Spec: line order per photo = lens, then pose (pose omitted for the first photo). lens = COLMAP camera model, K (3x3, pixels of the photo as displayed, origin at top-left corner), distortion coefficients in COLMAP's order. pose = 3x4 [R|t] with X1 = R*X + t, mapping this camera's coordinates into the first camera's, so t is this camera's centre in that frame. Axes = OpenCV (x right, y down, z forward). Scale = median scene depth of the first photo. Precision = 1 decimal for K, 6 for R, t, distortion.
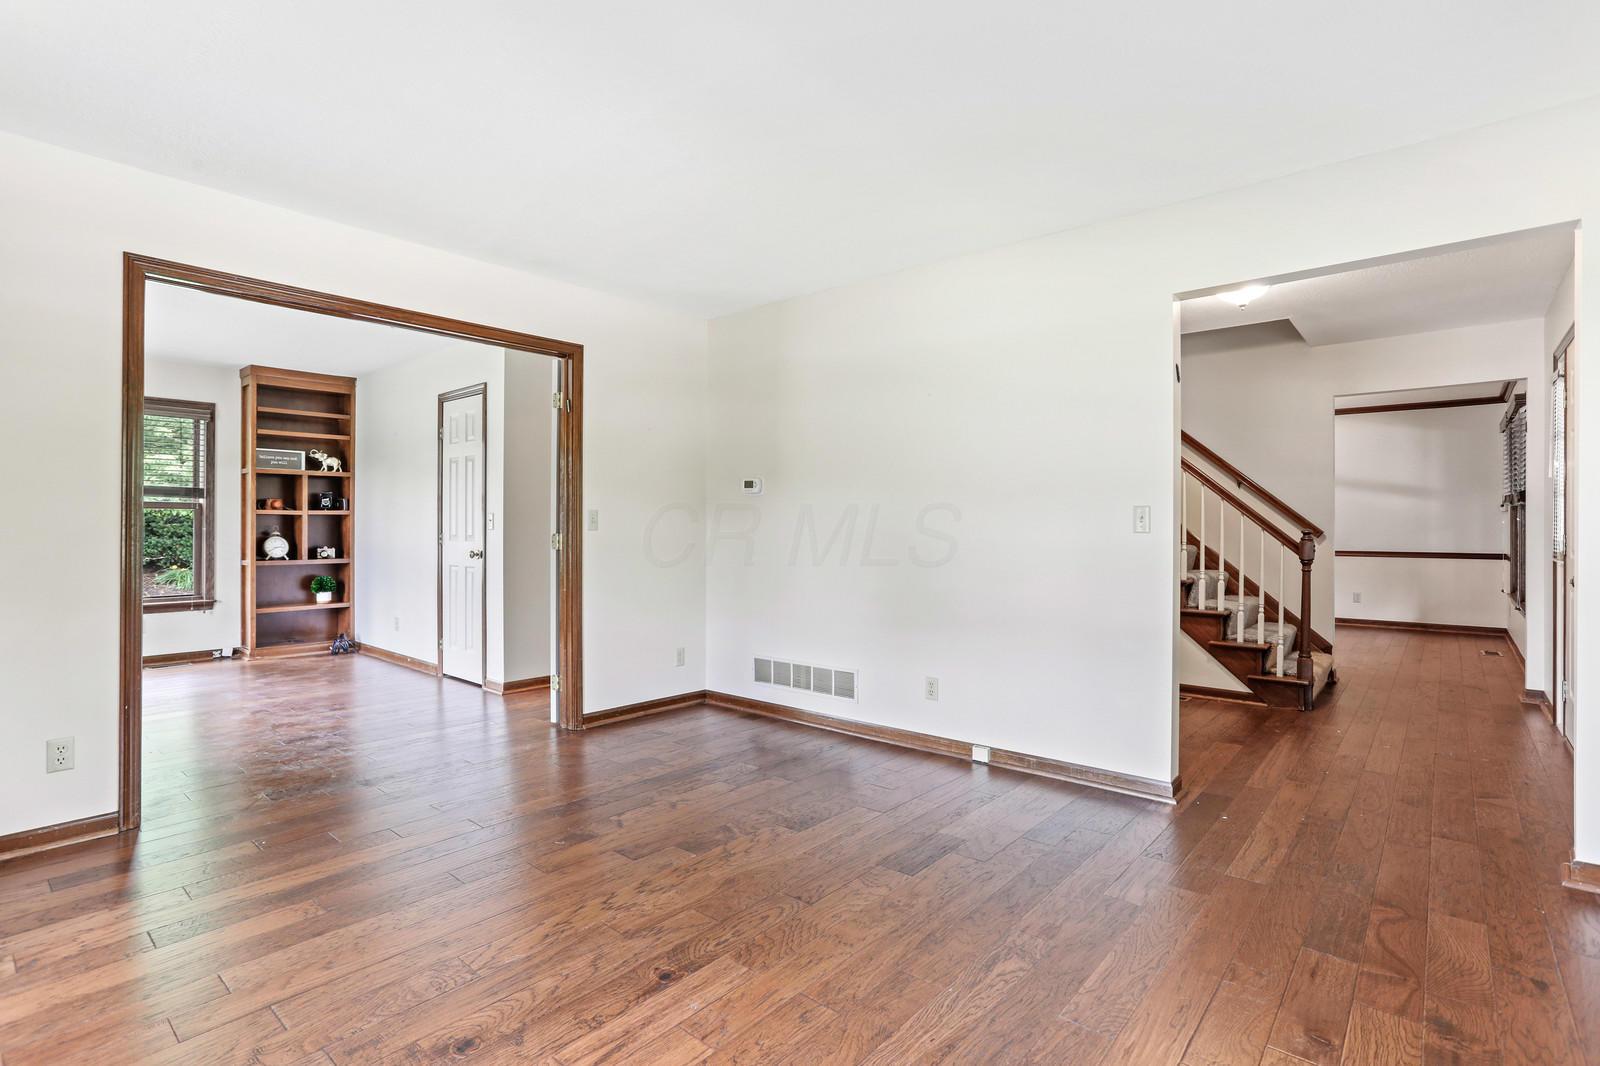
lens RADIAL K [[770.4, 0, 798.3], [0, 770.4, 522.7], [0, 0, 1]] dist [-0.061422, 0.032679]
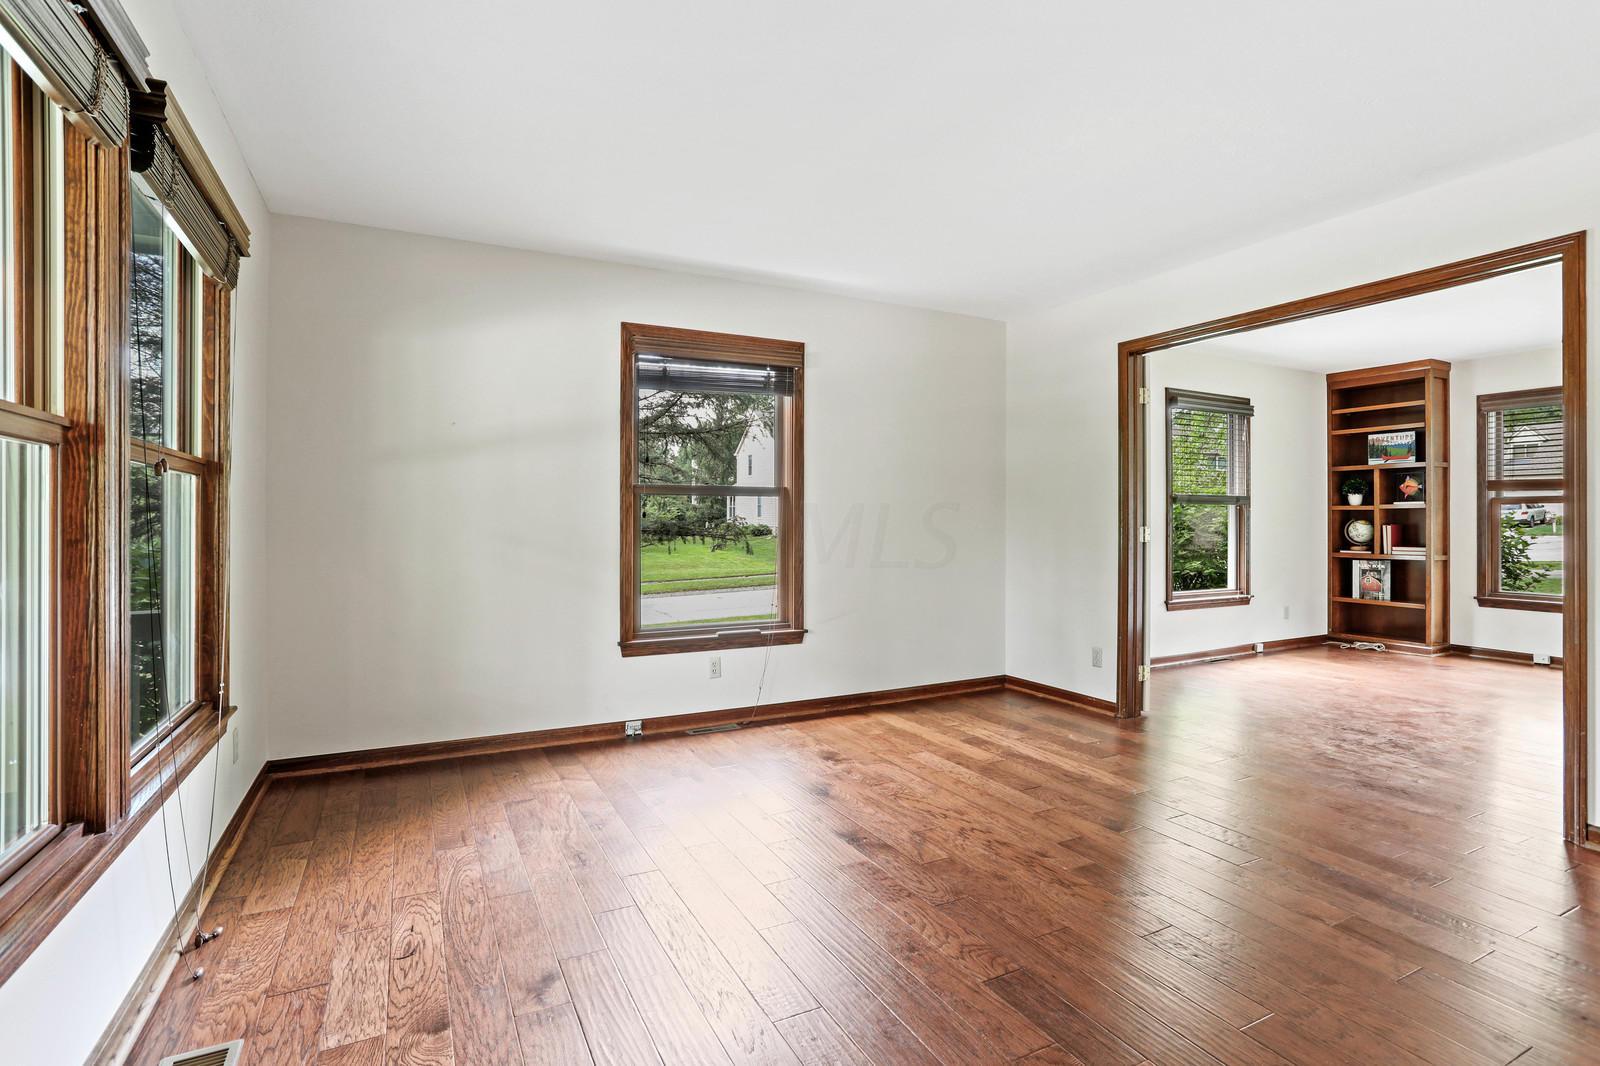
lens RADIAL K [[770.4, 0, 798.3], [0, 770.4, 522.7], [0, 0, 1]] dist [-0.061422, 0.032679]
pose [[-0.377609, 0.000851, -0.925965, 0.928131], [0.004334, 0.999990, -0.000849, 0.009363], [0.925955, -0.004334, -0.377609, 1.138401]]
